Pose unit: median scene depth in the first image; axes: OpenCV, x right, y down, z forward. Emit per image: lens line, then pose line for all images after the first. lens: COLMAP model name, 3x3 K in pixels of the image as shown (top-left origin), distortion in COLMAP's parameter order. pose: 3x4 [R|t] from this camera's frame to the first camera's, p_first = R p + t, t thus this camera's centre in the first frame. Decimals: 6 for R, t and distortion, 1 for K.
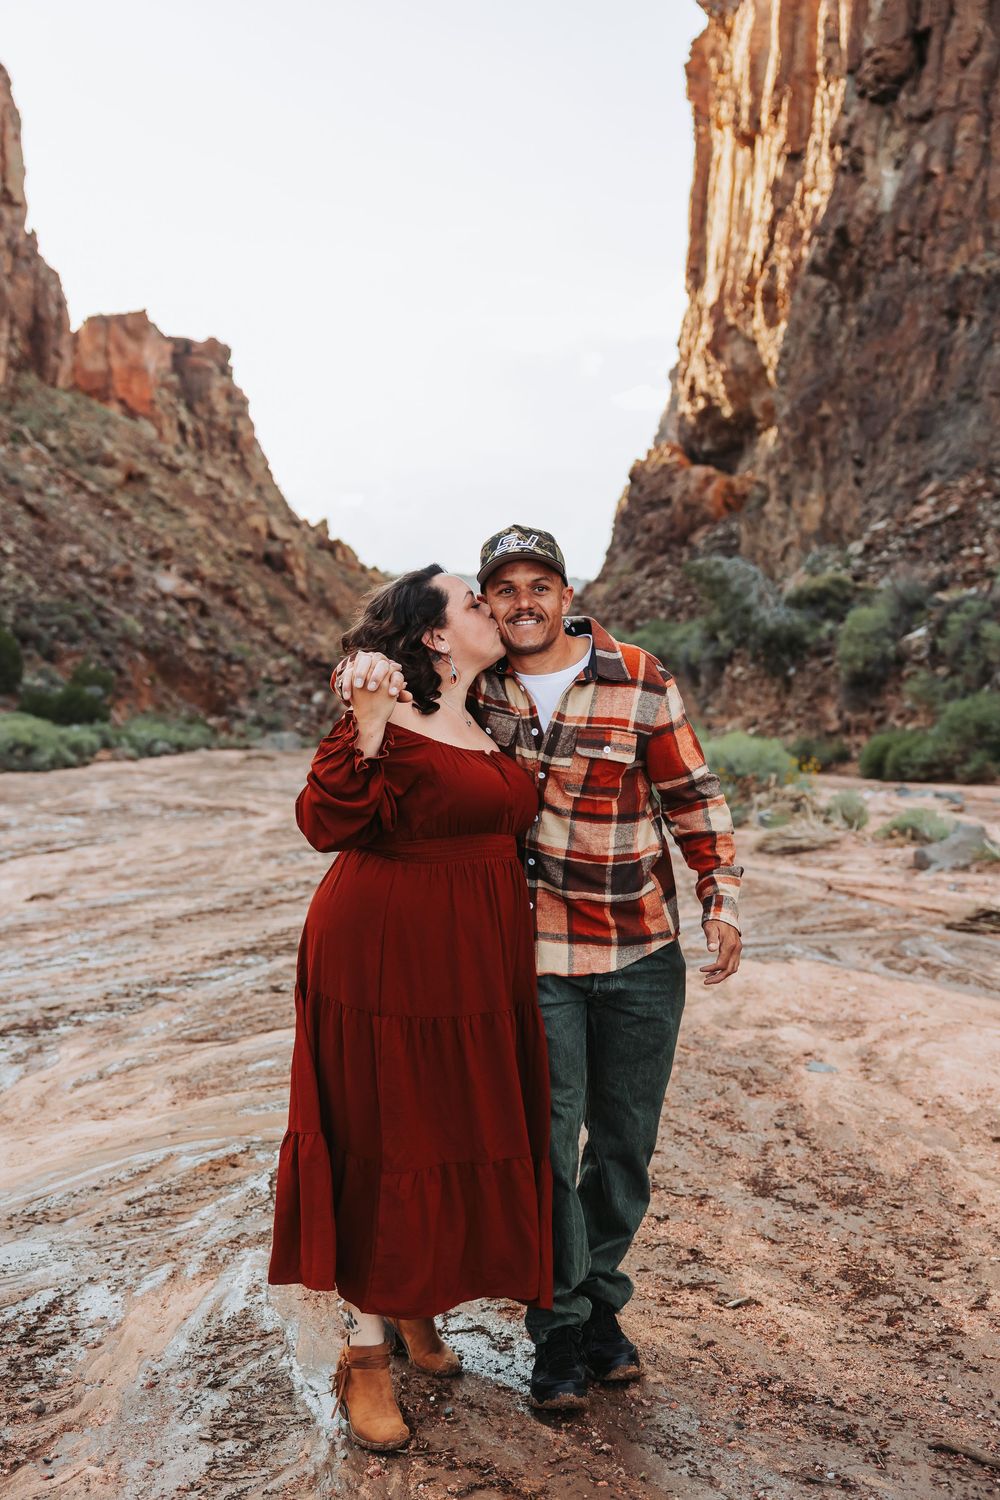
lens RADIAL K [[1684.5, 0, 500.0], [0, 1684.5, 750.0], [0, 0, 1]] dist [0.003655, 0.010192]
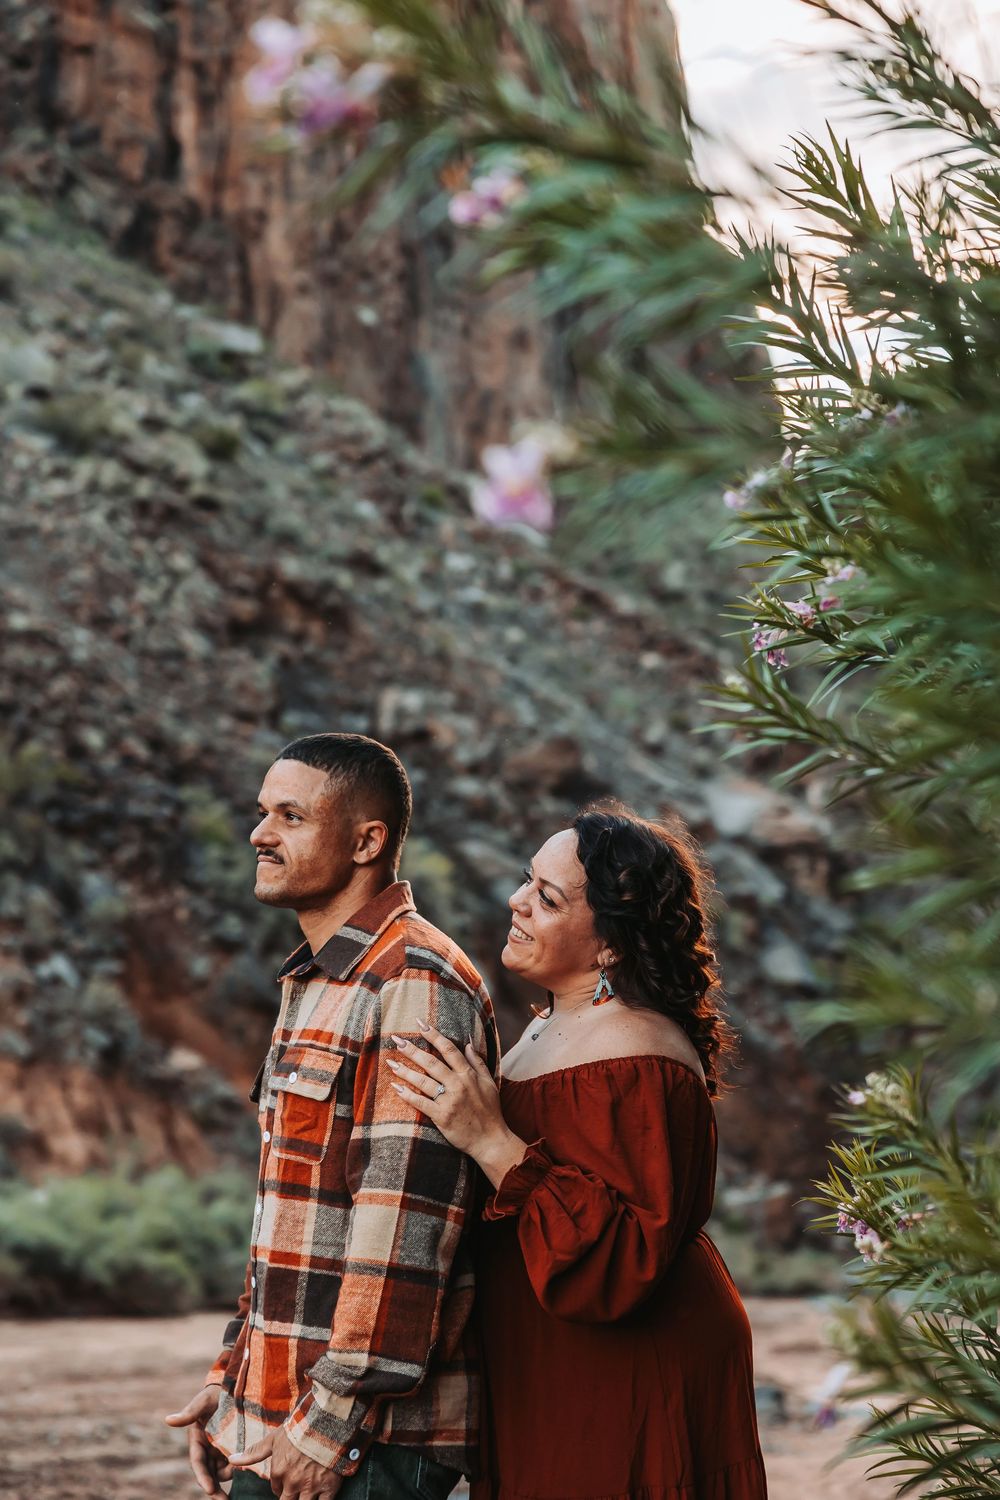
lens RADIAL K [[2779.5, 0, 500.0], [0, 2779.5, 750.0], [0, 0, 1]] dist [0.073105, -0.366982]
pose [[0.900662, -0.072801, -0.428378, 0.007557], [-0.008507, 0.982721, -0.184896, -0.003156], [0.434436, 0.170173, 0.884481, 0.469090]]
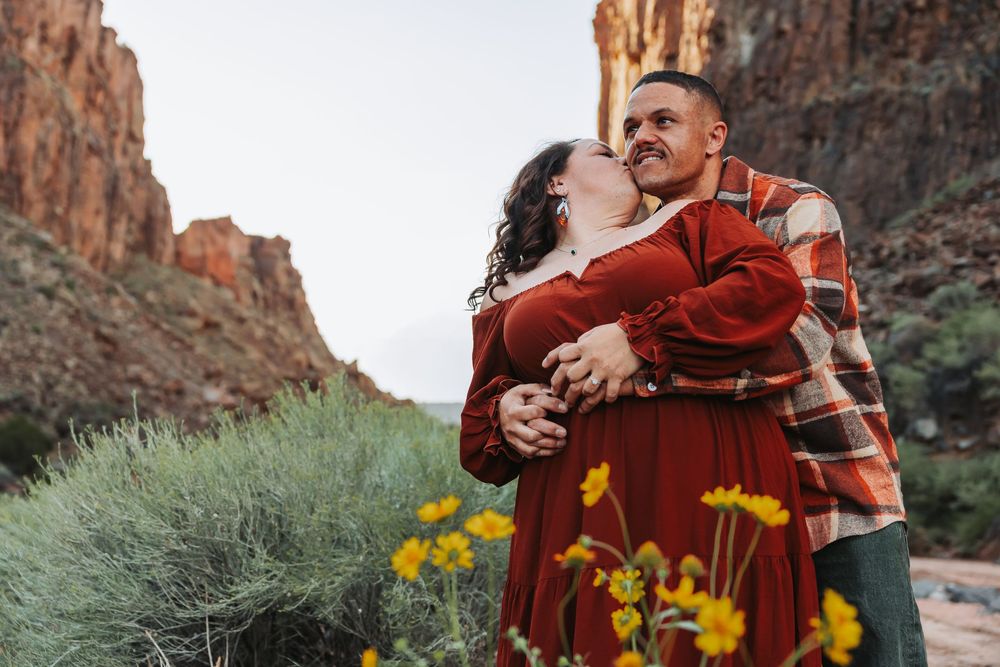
lens RADIAL K [[1119.7, 0, 500.0], [0, 1119.7, 333.5], [0, 0, 1]] dist [0.001016, 0.022283]
pose [[0.999942, -0.005760, 0.009141, 0.021984], [0.007189, 0.986275, -0.164954, 0.000674], [-0.008066, 0.165010, 0.986259, 0.119369]]
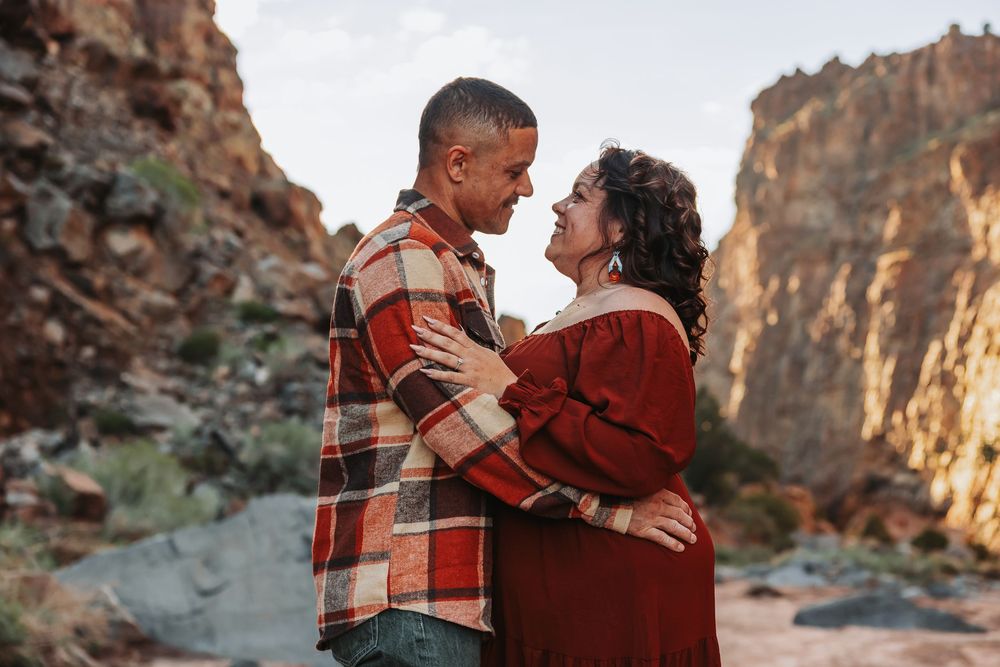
lens RADIAL K [[1515.1, 0, 500.0], [0, 1515.1, 333.5], [0, 0, 1]] dist [-0.005657, -0.020587]
pose [[0.999282, 0.025679, 0.027857, -0.110159], [-0.021397, 0.989288, -0.144398, -0.005207], [-0.031266, 0.143698, 0.989127, 0.791819]]
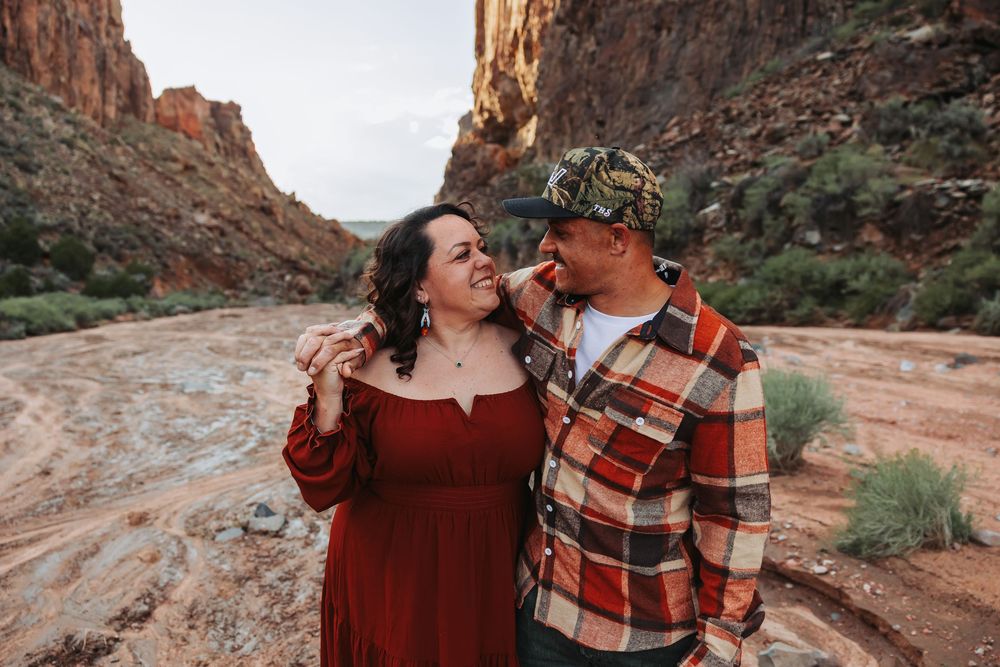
lens RADIAL K [[745.0, 0, 500.0], [0, 745.0, 333.5], [0, 0, 1]] dist [-0.017357, 0.017906]
pose [[0.987565, -0.042211, 0.151437, -0.001702], [0.035066, 0.998156, 0.049549, -0.001985], [-0.153250, -0.043622, 0.987224, 0.137577]]
